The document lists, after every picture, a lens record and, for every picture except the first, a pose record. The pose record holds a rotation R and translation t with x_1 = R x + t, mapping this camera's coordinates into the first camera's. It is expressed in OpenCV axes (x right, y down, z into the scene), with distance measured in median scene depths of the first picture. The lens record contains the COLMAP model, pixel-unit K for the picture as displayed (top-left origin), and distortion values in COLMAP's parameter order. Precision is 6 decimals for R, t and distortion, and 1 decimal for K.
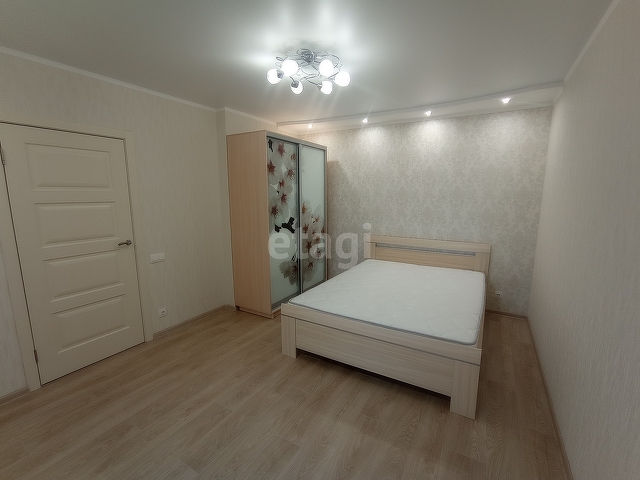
lens RADIAL K [[297.0, 0, 321.6], [0, 297.0, 238.0], [0, 0, 1]] dist [-0.010711, 0.009142]
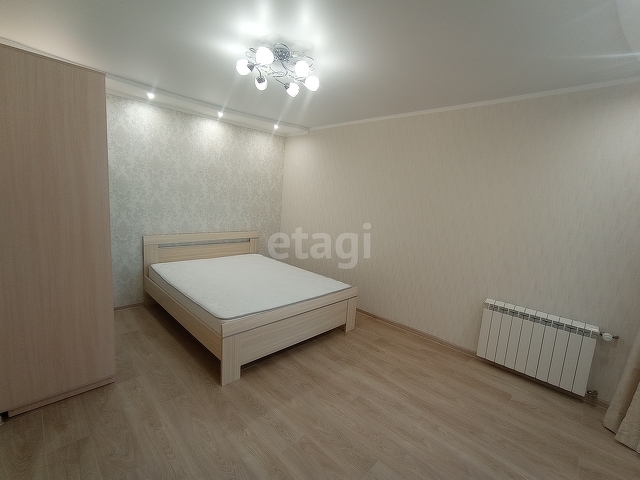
lens RADIAL K [[297.0, 0, 322.1], [0, 297.0, 240.8], [0, 0, 1]] dist [-0.010711, 0.009142]
pose [[0.232097, -0.129254, 0.964067, -0.631174], [0.081426, 0.990235, 0.113159, -0.060321], [-0.969278, 0.052237, 0.240356, 0.405526]]
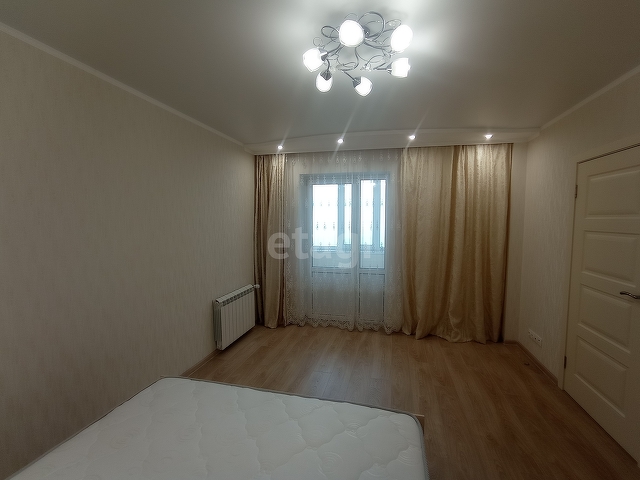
lens RADIAL K [[297.0, 0, 329.8], [0, 297.0, 239.5], [0, 0, 1]] dist [-0.010711, 0.009142]
pose [[-0.950872, 0.024596, -0.308607, 0.156913], [-0.044420, 0.975686, 0.214626, -0.173191], [0.306382, 0.217790, -0.926659, 1.079933]]
